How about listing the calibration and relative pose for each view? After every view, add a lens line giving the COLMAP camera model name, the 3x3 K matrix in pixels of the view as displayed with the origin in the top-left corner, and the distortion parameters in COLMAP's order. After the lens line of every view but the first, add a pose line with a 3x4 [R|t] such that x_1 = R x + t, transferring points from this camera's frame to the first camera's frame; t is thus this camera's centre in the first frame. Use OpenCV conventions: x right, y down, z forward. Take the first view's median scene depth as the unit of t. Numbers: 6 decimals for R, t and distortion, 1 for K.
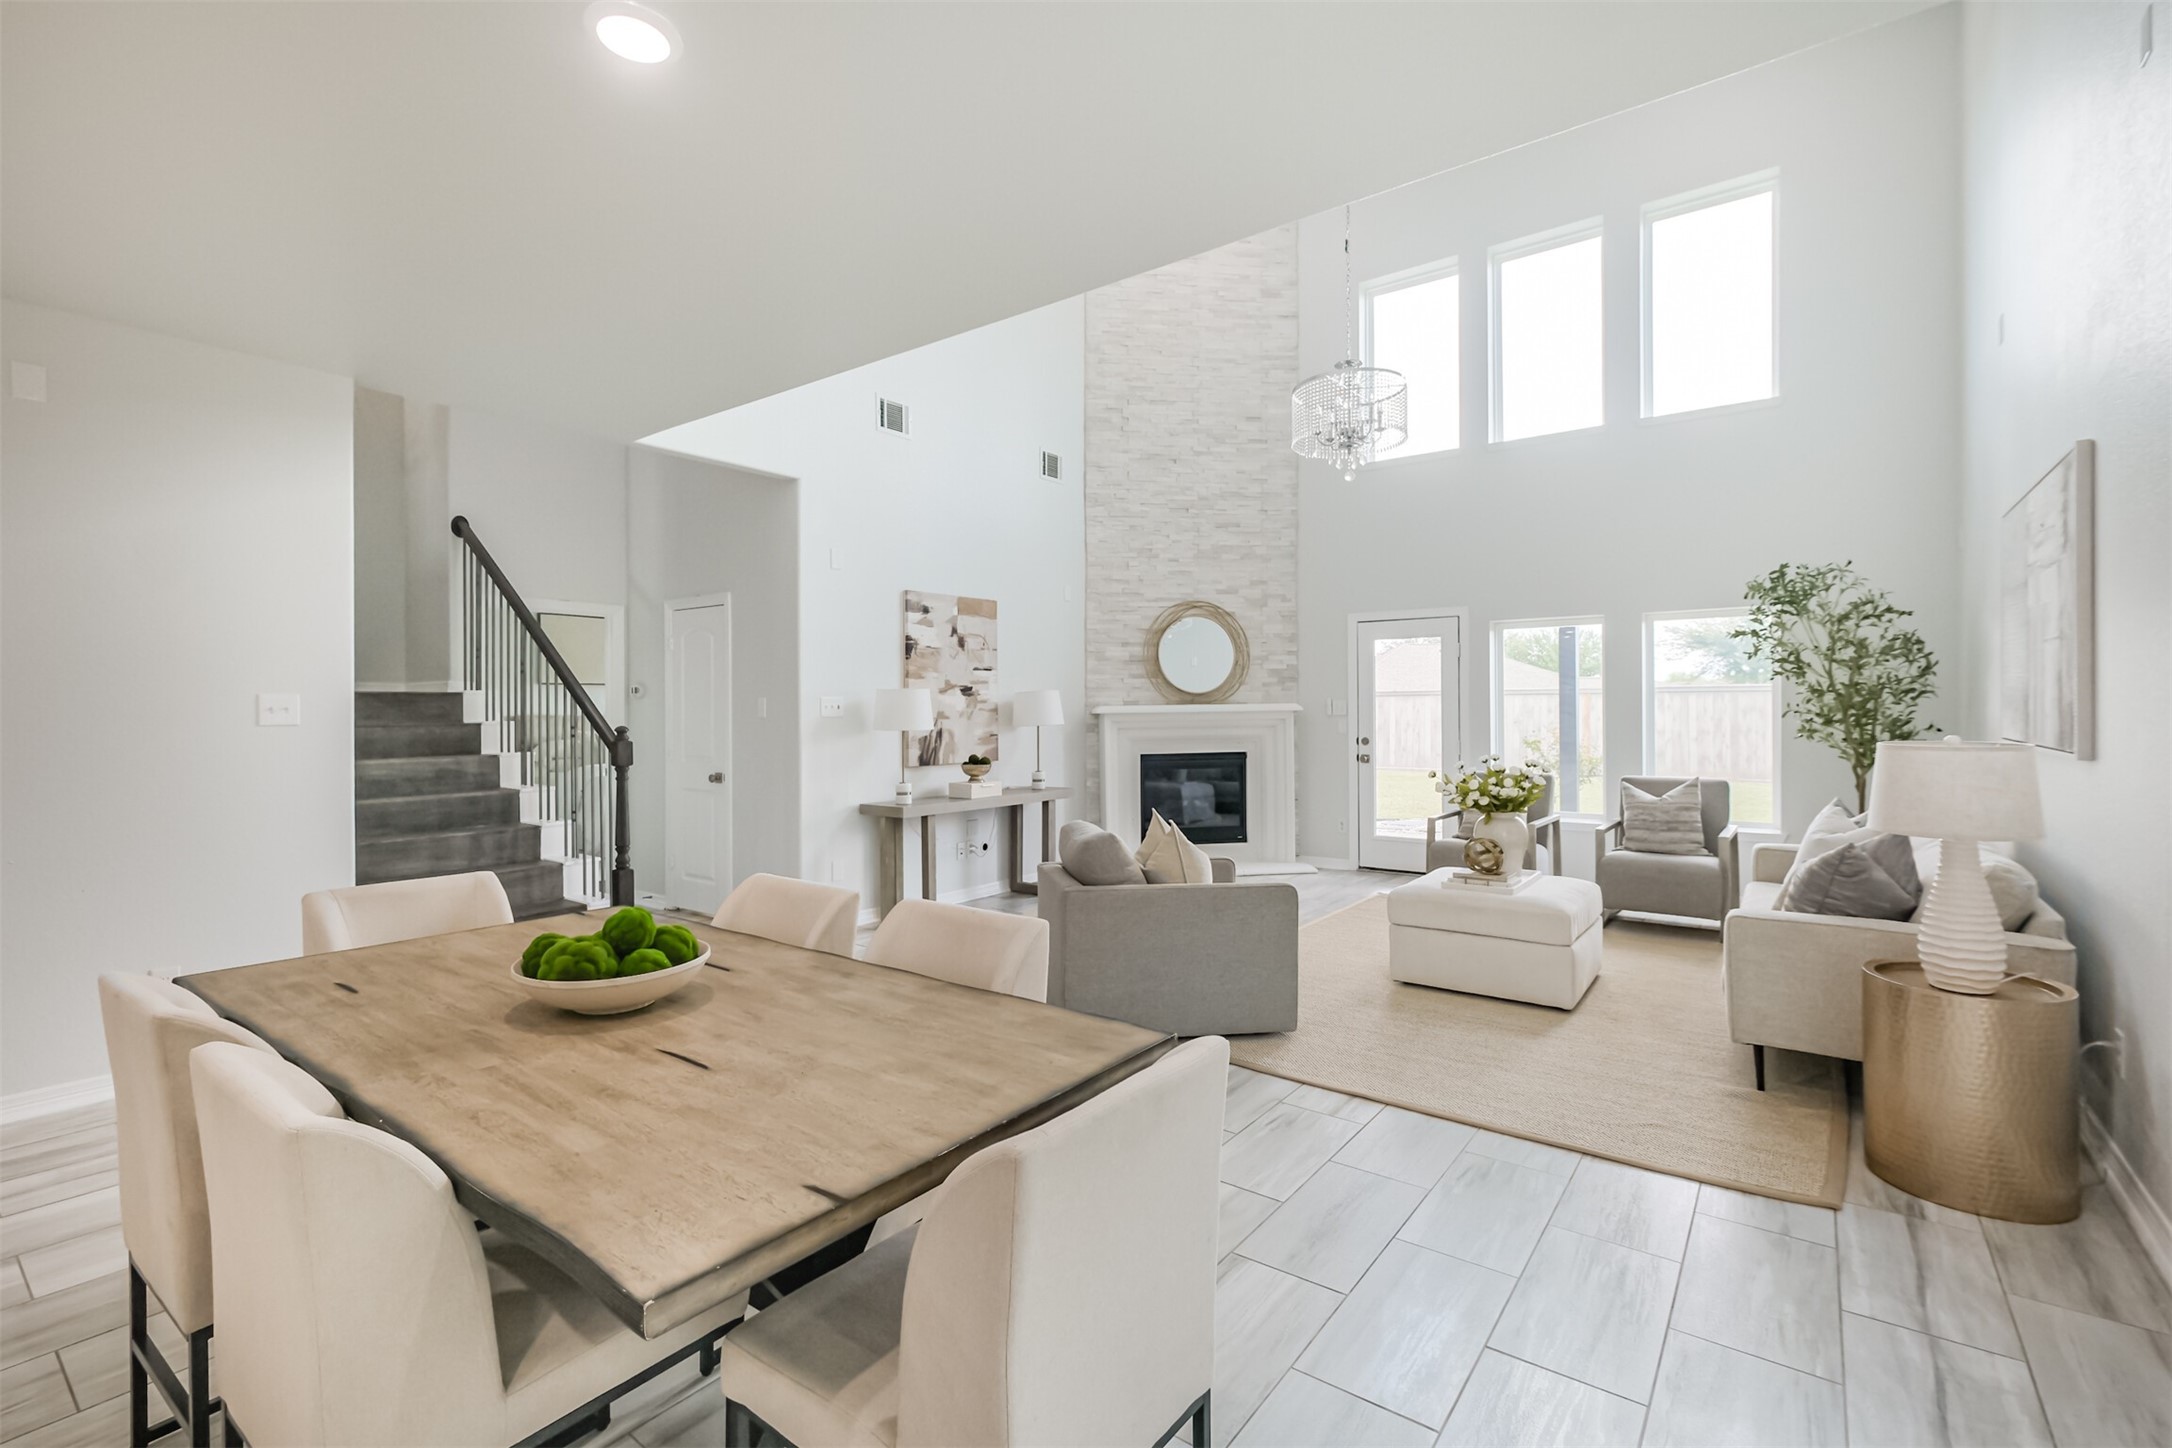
lens RADIAL K [[973.9, 0, 1089.8], [0, 973.9, 710.2], [0, 0, 1]] dist [-0.001394, -0.000024]
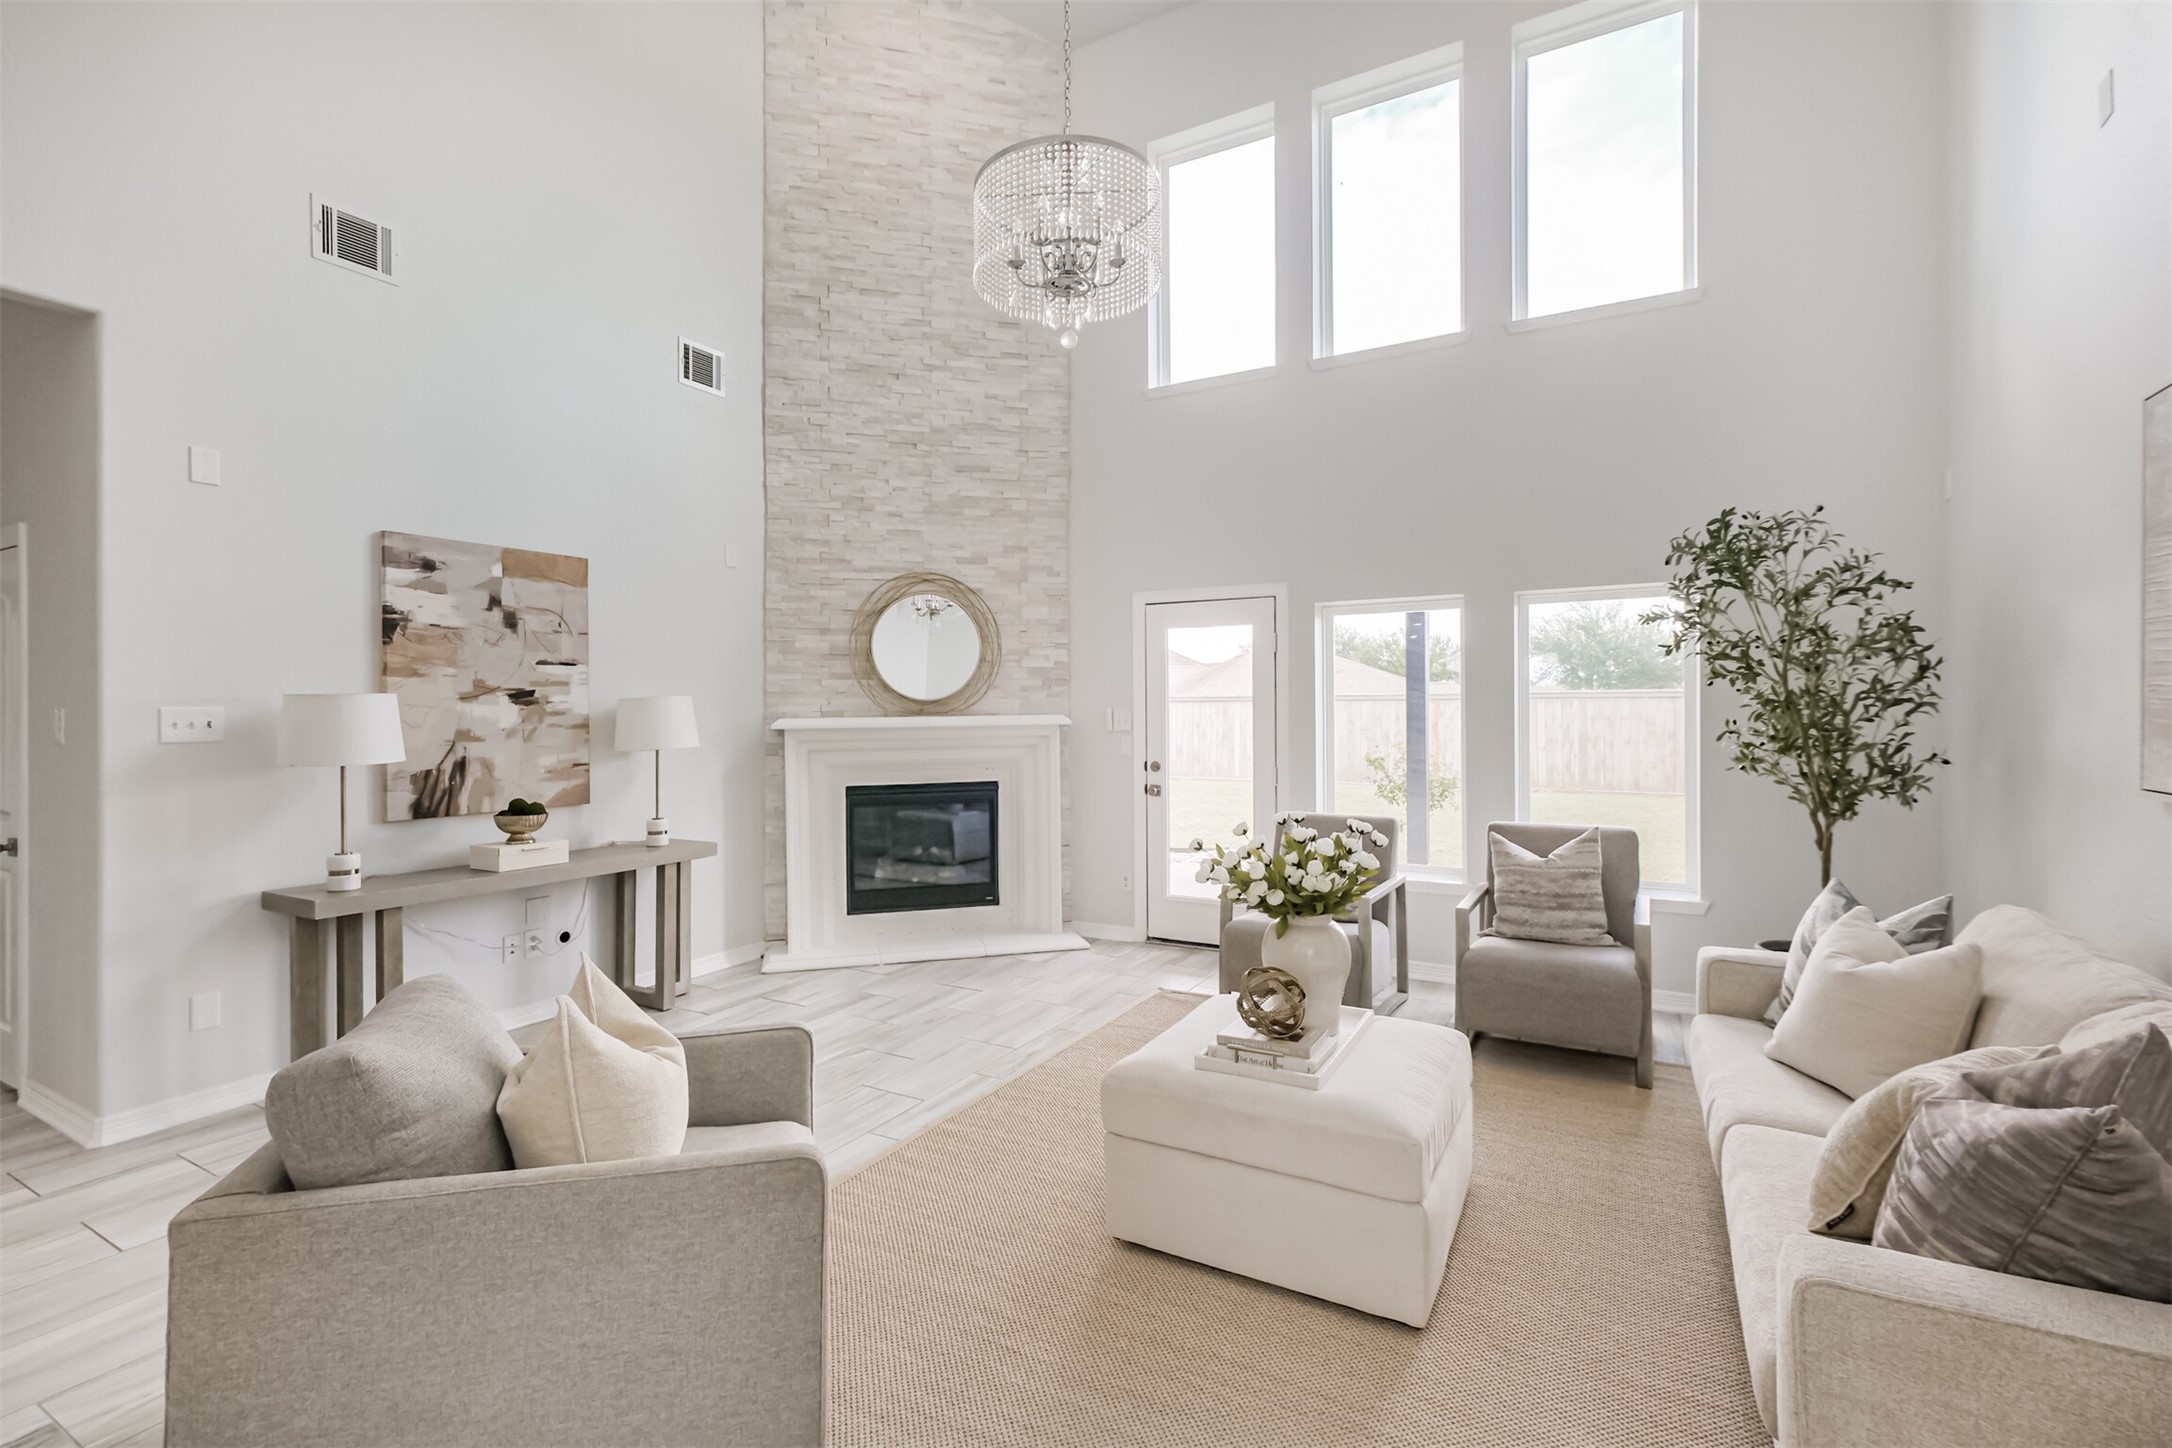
lens RADIAL K [[973.9, 0, 1089.8], [0, 973.9, 710.2], [0, 0, 1]] dist [-0.001394, -0.000024]
pose [[0.991250, 0.001508, 0.131992, 0.163294], [-0.001037, 0.999993, -0.003638, -0.009469], [-0.131996, 0.003470, 0.991244, 0.332017]]
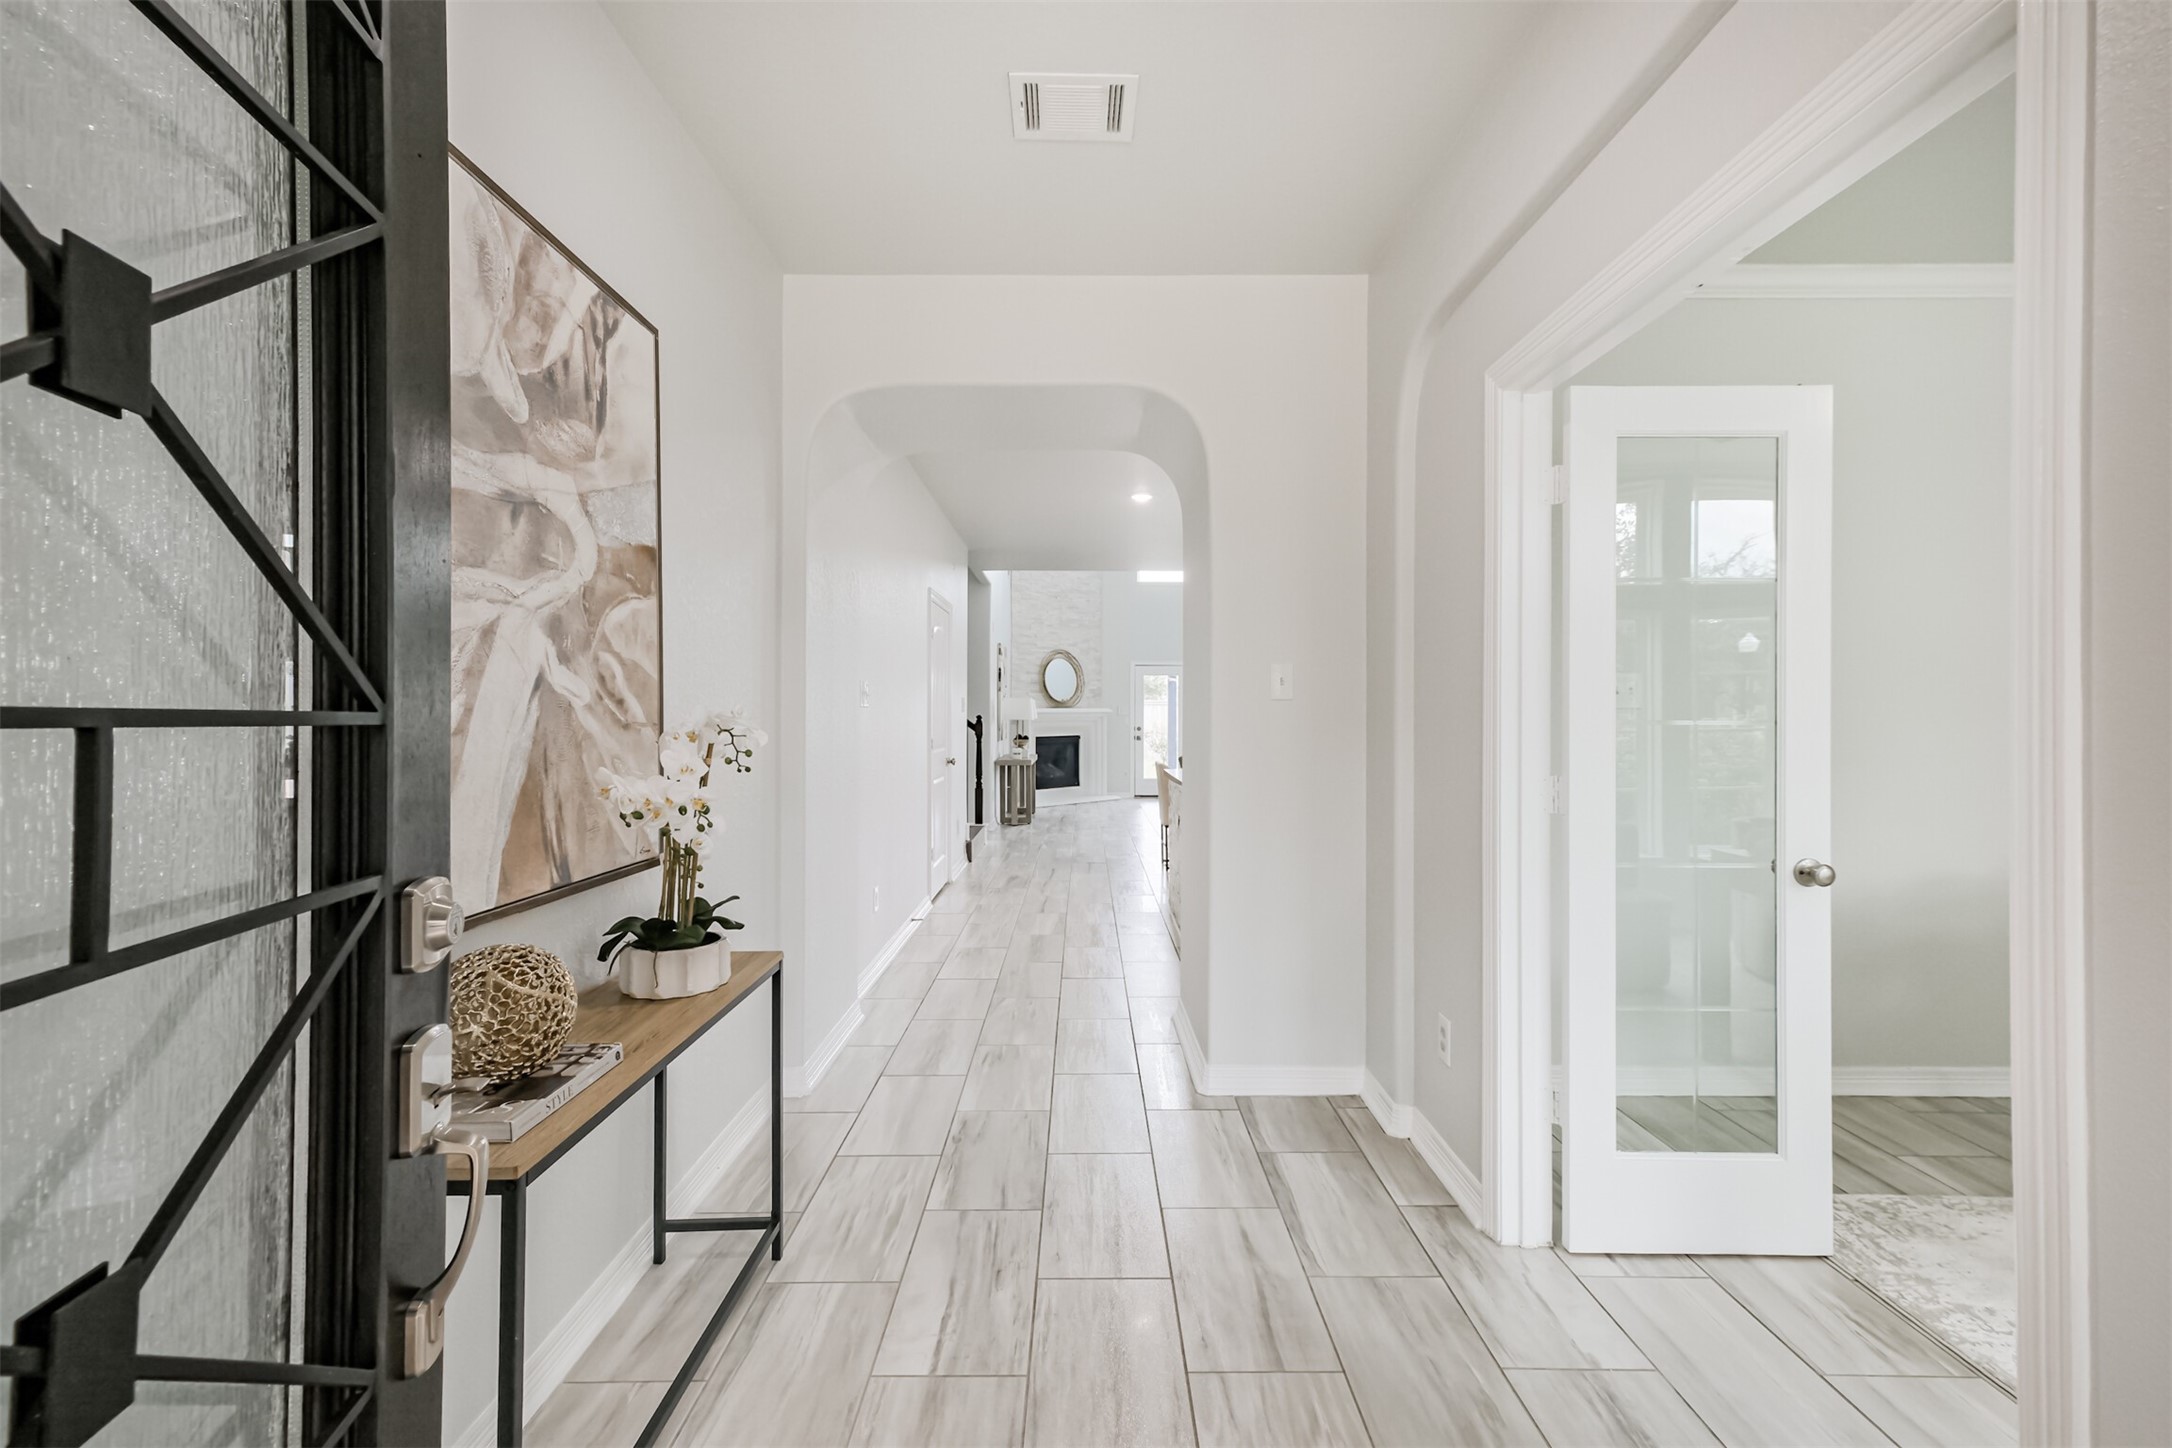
lens RADIAL K [[973.9, 0, 1089.8], [0, 973.9, 710.2], [0, 0, 1]] dist [-0.001394, -0.000024]
pose [[0.790188, 0.009431, 0.612792, -1.132222], [-0.006130, 0.999953, -0.007485, 0.012506], [-0.612834, 0.002159, 0.790209, -0.517033]]
